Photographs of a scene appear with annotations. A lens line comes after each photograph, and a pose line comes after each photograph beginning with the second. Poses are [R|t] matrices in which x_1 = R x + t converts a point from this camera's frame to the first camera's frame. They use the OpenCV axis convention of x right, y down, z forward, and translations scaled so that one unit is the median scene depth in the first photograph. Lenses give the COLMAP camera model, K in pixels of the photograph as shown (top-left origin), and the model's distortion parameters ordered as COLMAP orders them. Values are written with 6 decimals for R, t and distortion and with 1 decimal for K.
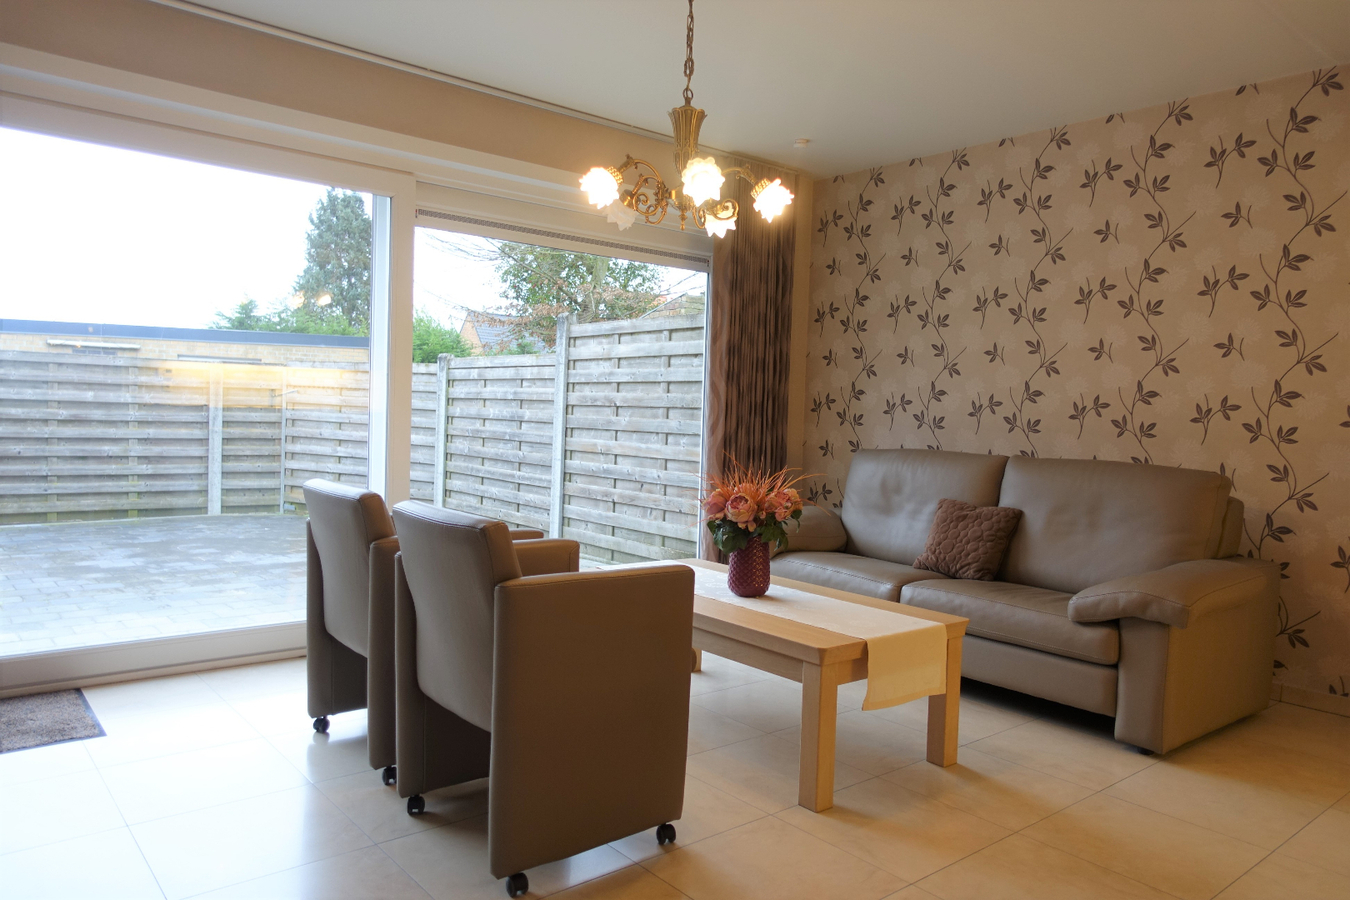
lens RADIAL K [[944.7, 0, 674.4], [0, 944.7, 464.3], [0, 0, 1]] dist [0.010826, -0.016550]
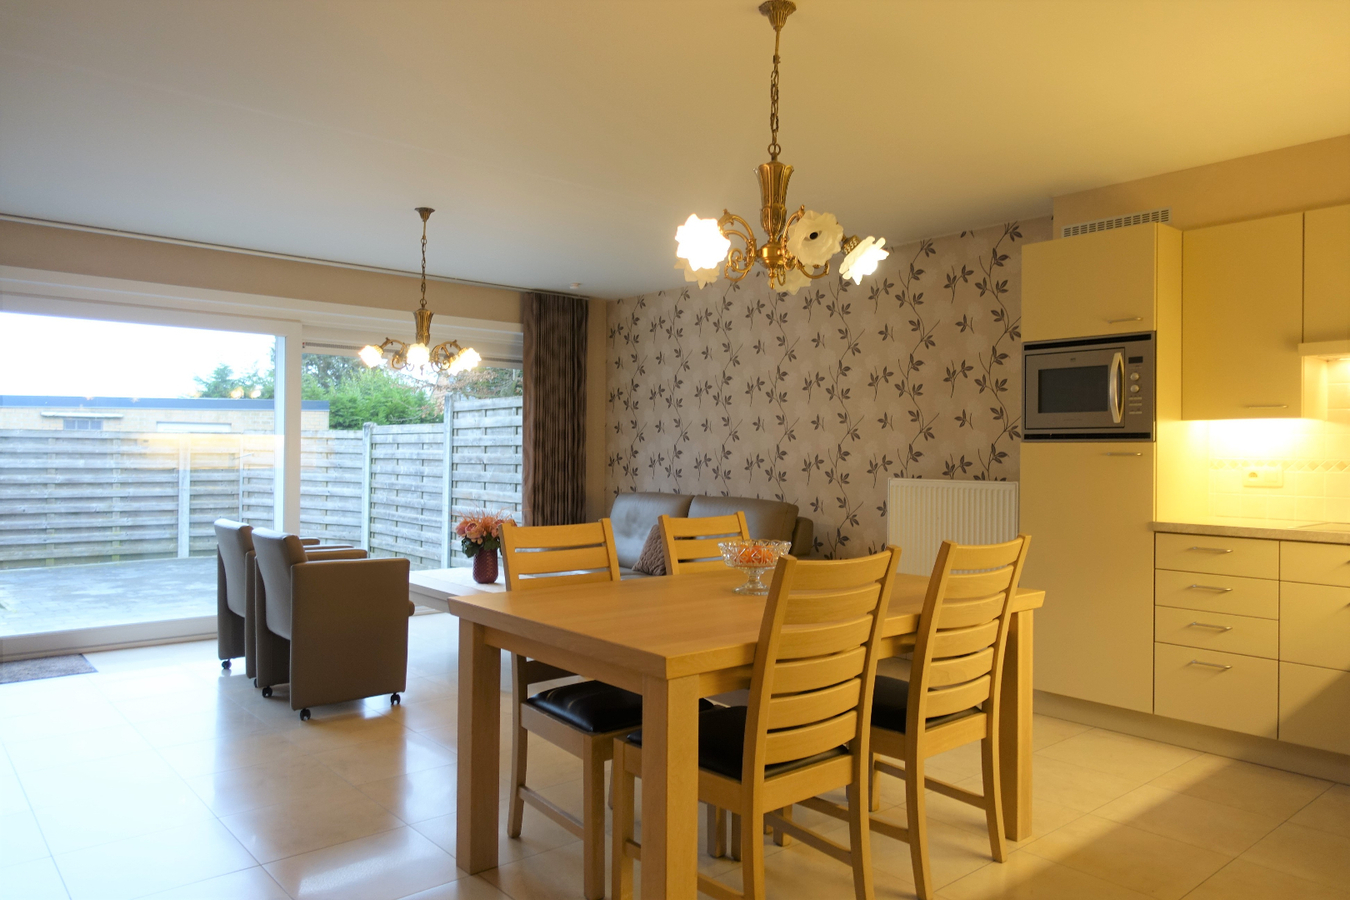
lens RADIAL K [[944.7, 0, 672.5], [0, 944.7, 462.0], [0, 0, 1]] dist [0.010826, -0.016550]
pose [[0.999651, -0.023609, 0.011866, 0.226984], [0.024156, 0.998538, -0.048354, 0.007601], [-0.010707, 0.048624, 0.998760, -0.394203]]
